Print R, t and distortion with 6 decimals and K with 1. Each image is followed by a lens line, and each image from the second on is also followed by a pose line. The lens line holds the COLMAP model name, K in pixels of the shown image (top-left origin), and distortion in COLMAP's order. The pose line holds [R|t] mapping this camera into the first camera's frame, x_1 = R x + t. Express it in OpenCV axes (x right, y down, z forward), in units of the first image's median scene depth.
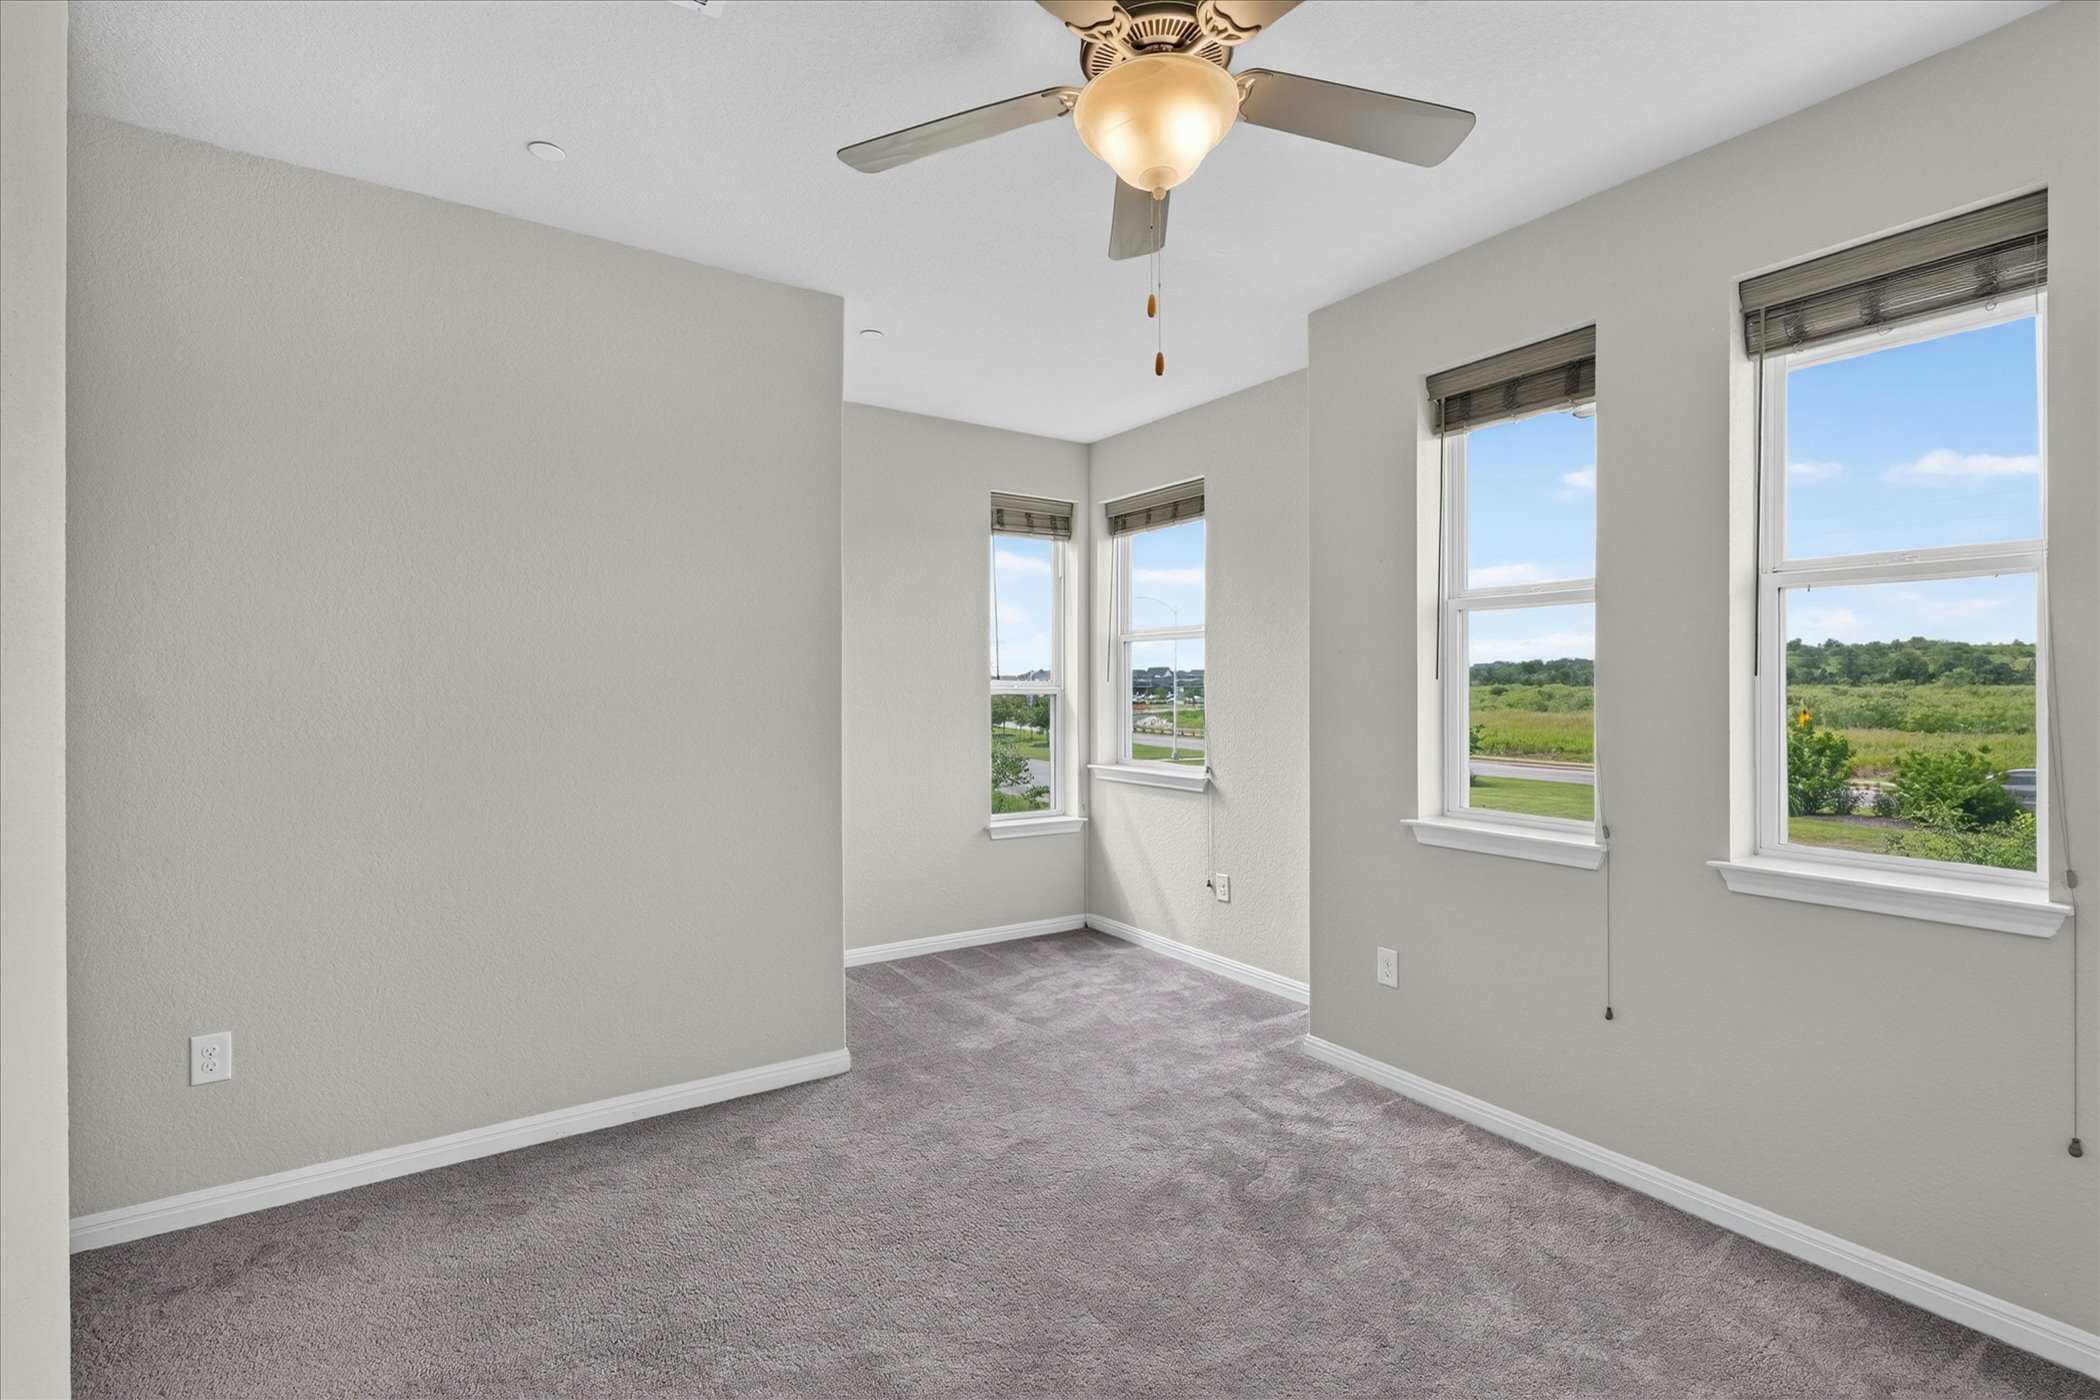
lens RADIAL K [[975.0, 0, 1053.8], [0, 975.0, 687.6], [0, 0, 1]] dist [0.025429, -0.000369]
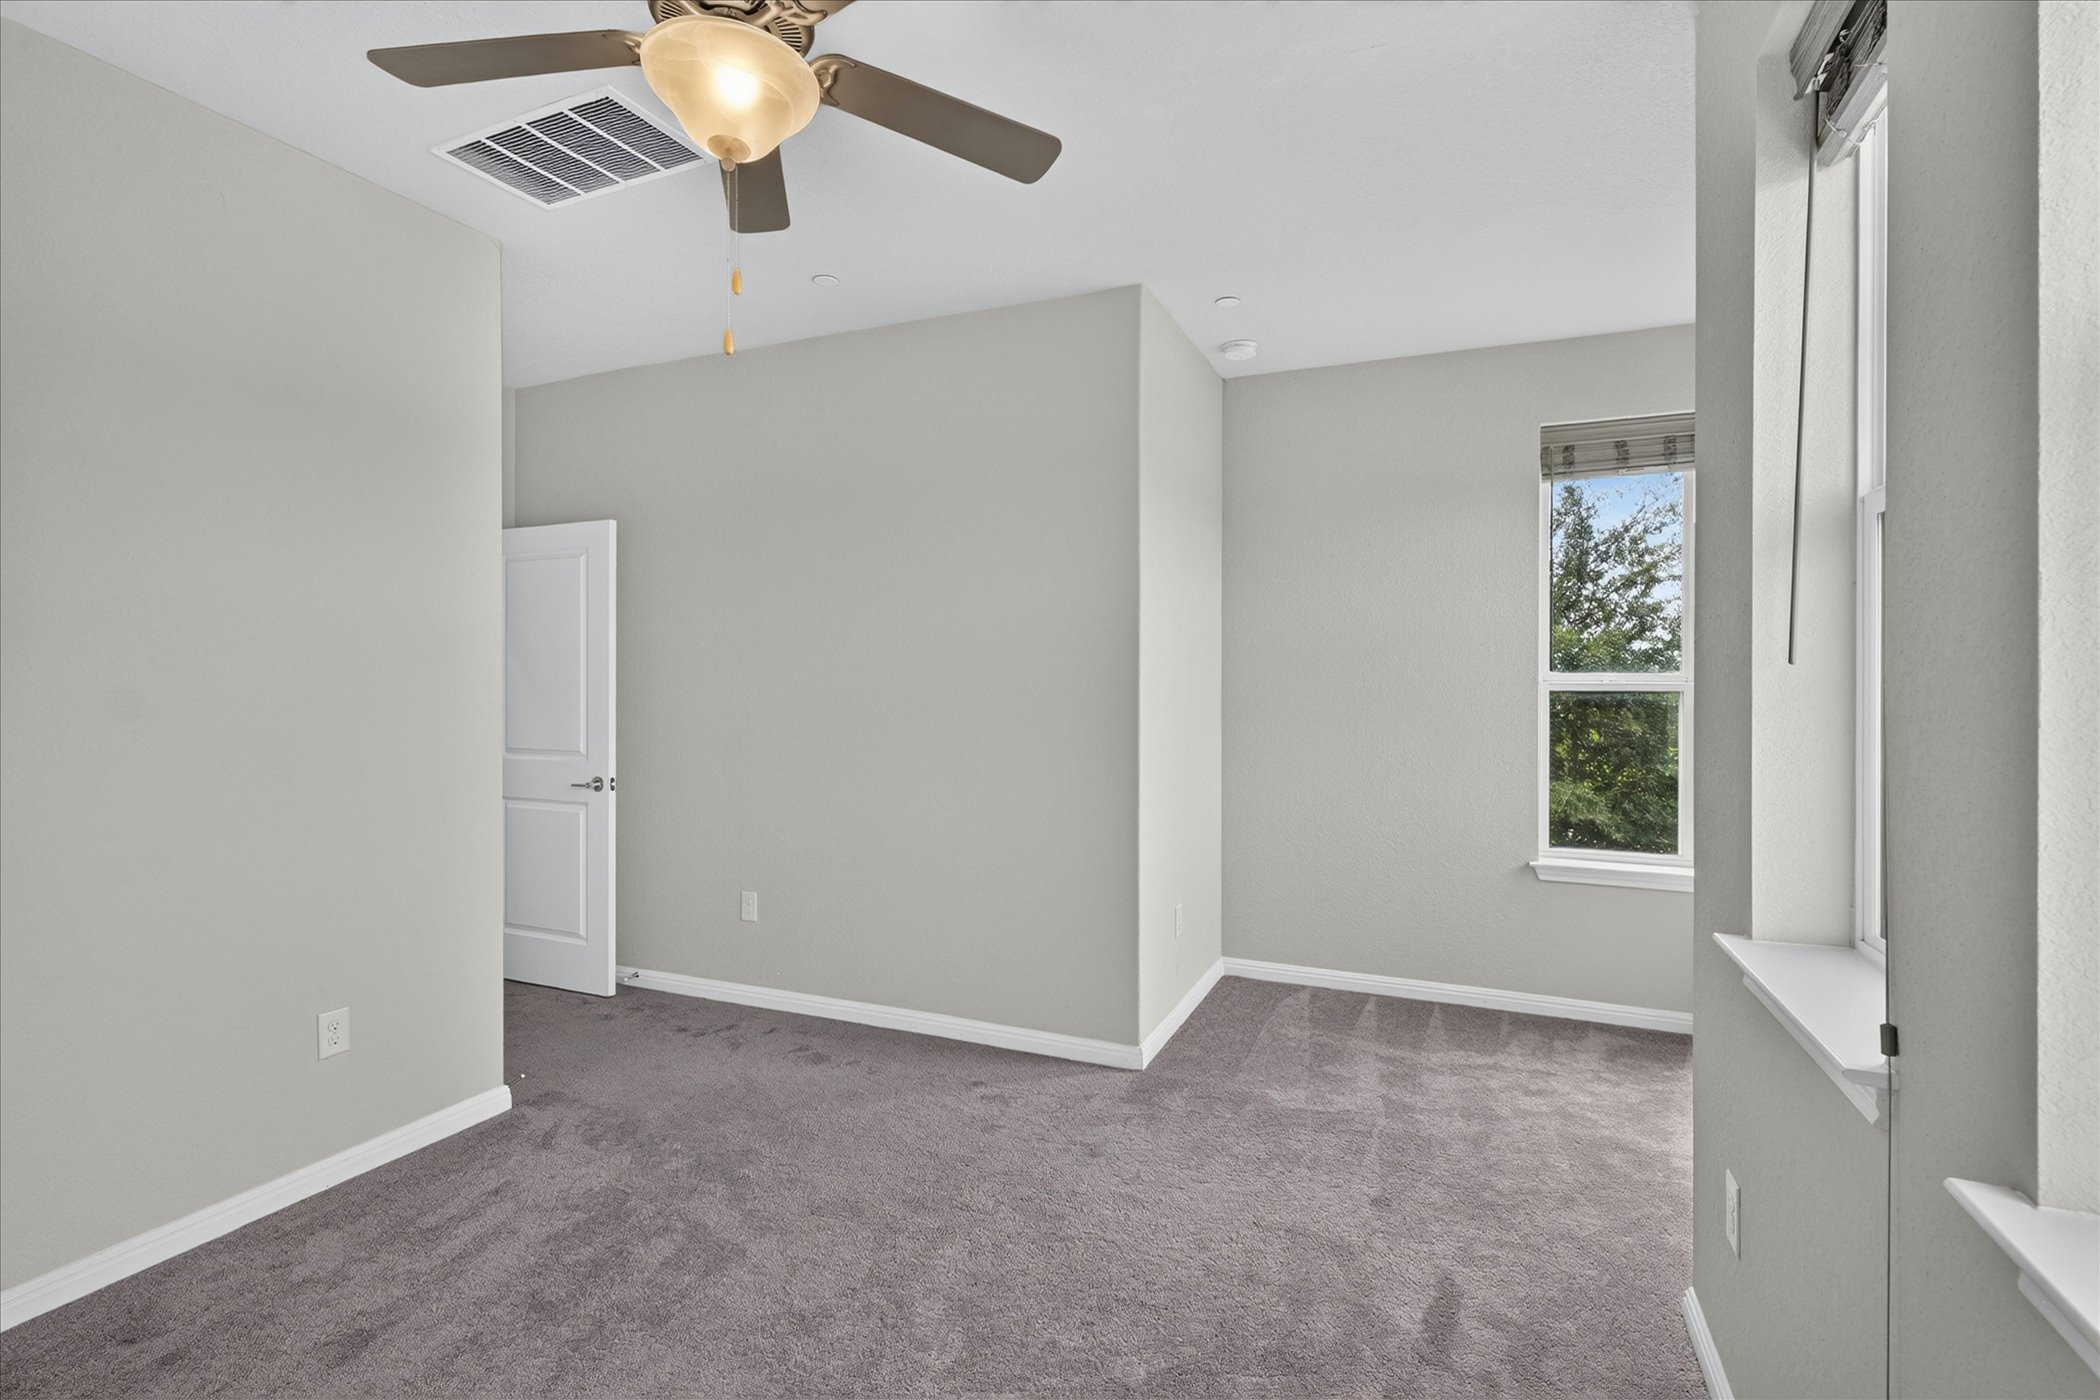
lens RADIAL K [[975.0, 0, 1050.9], [0, 975.0, 691.7], [0, 0, 1]] dist [0.025429, -0.000369]
pose [[0.542890, 0.007599, -0.839770, 0.435821], [0.000207, 0.999958, 0.009182, 0.000010], [0.839804, -0.005158, 0.542865, 0.299402]]
